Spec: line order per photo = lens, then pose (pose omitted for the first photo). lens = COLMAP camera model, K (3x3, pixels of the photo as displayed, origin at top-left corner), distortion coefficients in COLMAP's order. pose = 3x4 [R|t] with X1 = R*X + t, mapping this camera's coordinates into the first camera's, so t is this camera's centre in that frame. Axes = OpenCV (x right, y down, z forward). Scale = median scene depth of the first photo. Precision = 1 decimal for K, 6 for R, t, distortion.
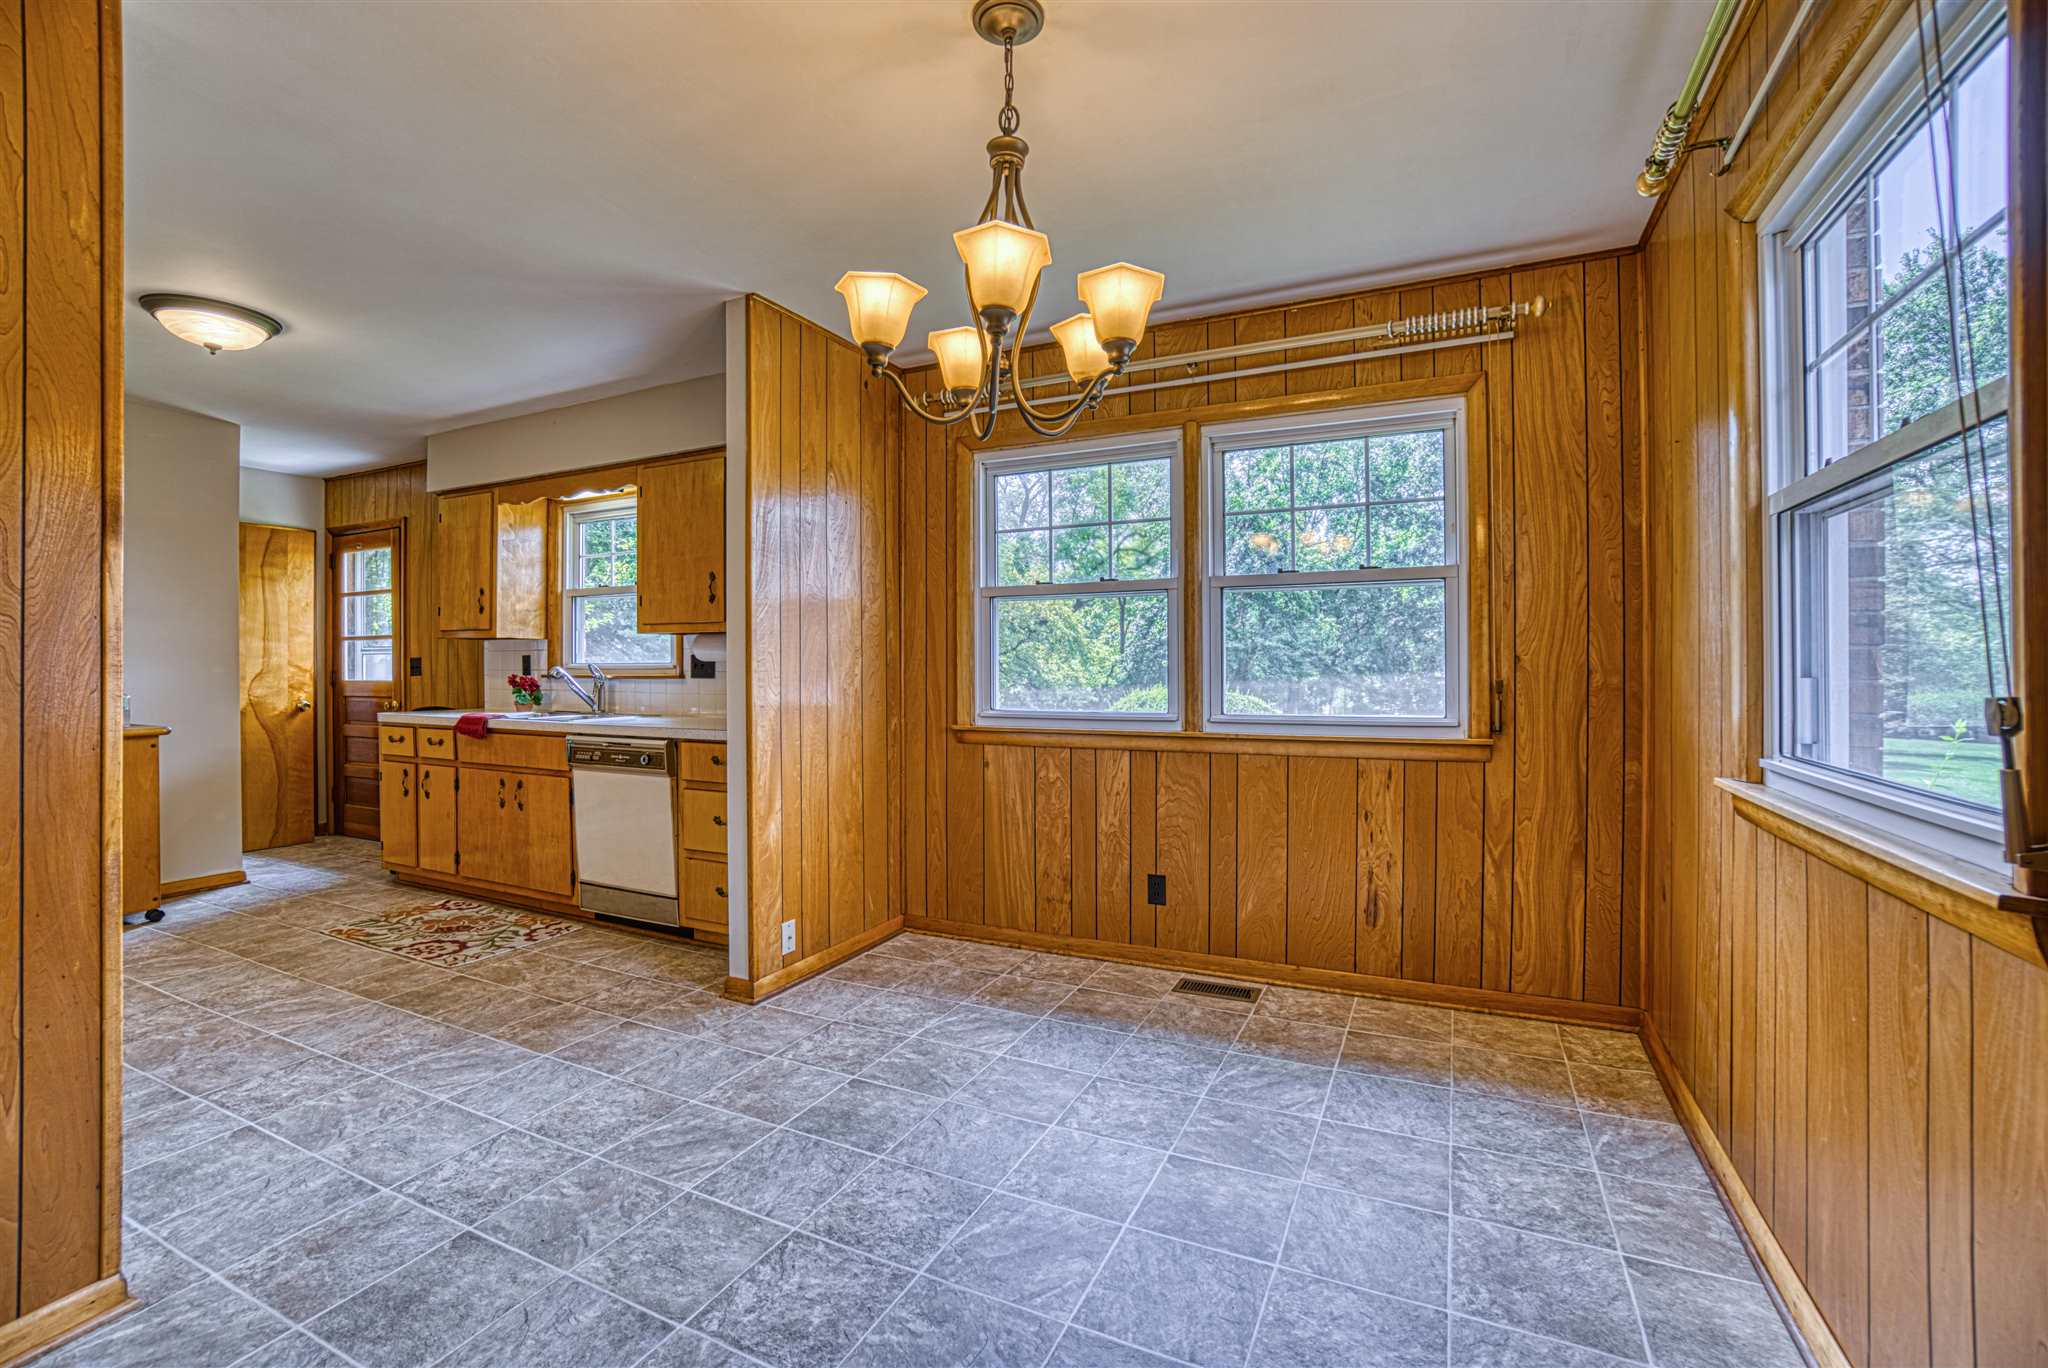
lens RADIAL K [[891.9, 0, 1019.3], [0, 891.9, 672.6], [0, 0, 1]] dist [-0.058832, 0.019572]
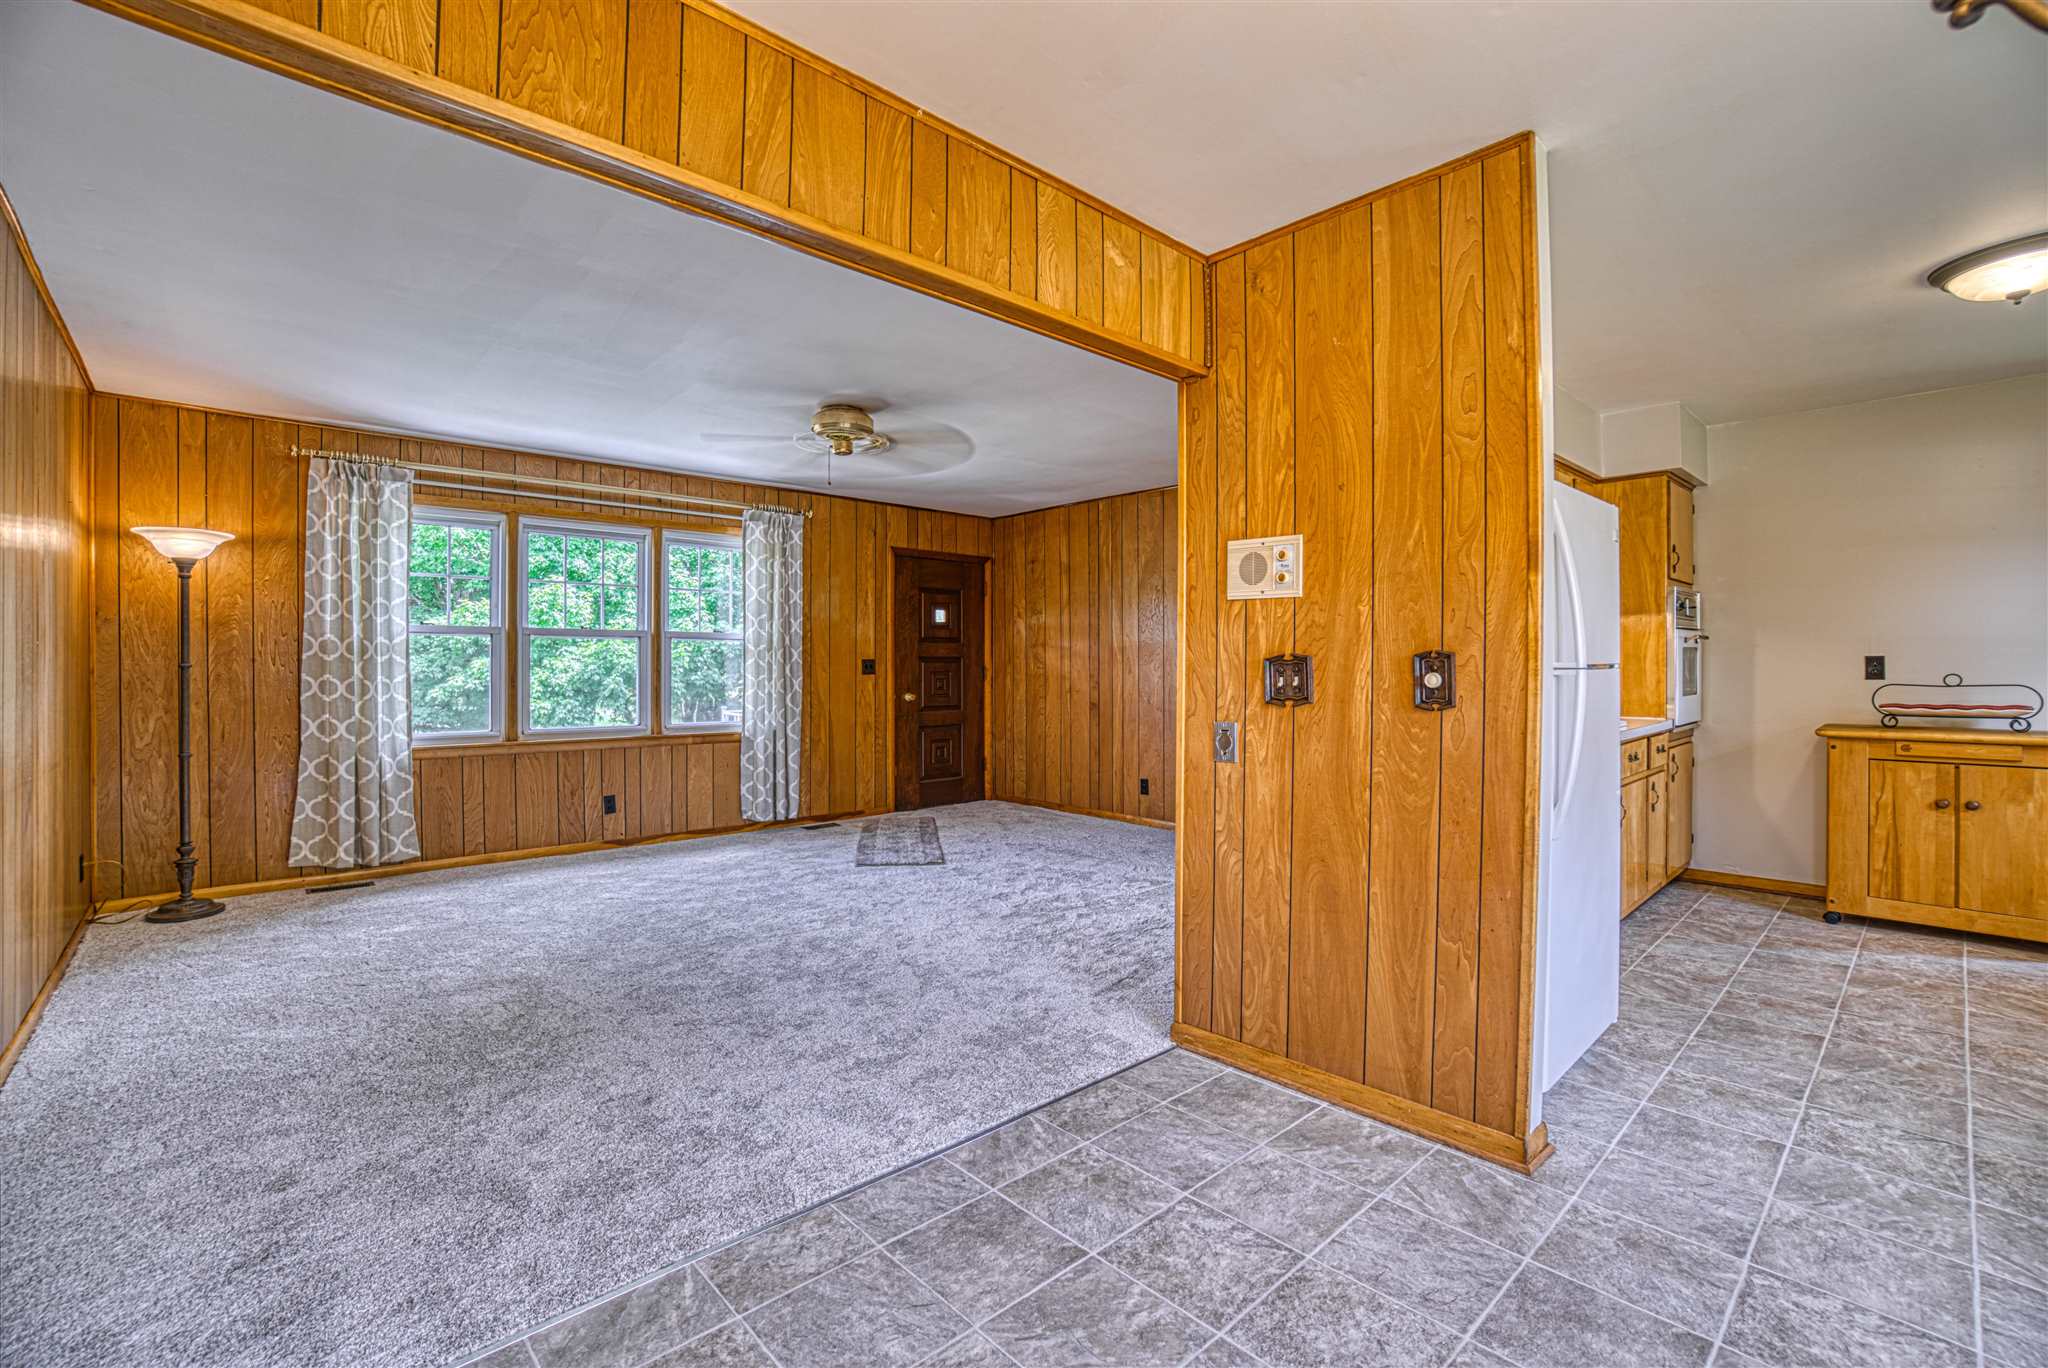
lens RADIAL K [[873.8, 0, 1071.0], [0, 873.8, 676.4], [0, 0, 1]] dist [-0.006983, 0.003616]
pose [[-0.336940, 0.011760, -0.941453, 0.138272], [-0.003902, 0.999896, 0.013886, -0.005269], [0.941518, 0.008352, -0.336859, 0.277285]]
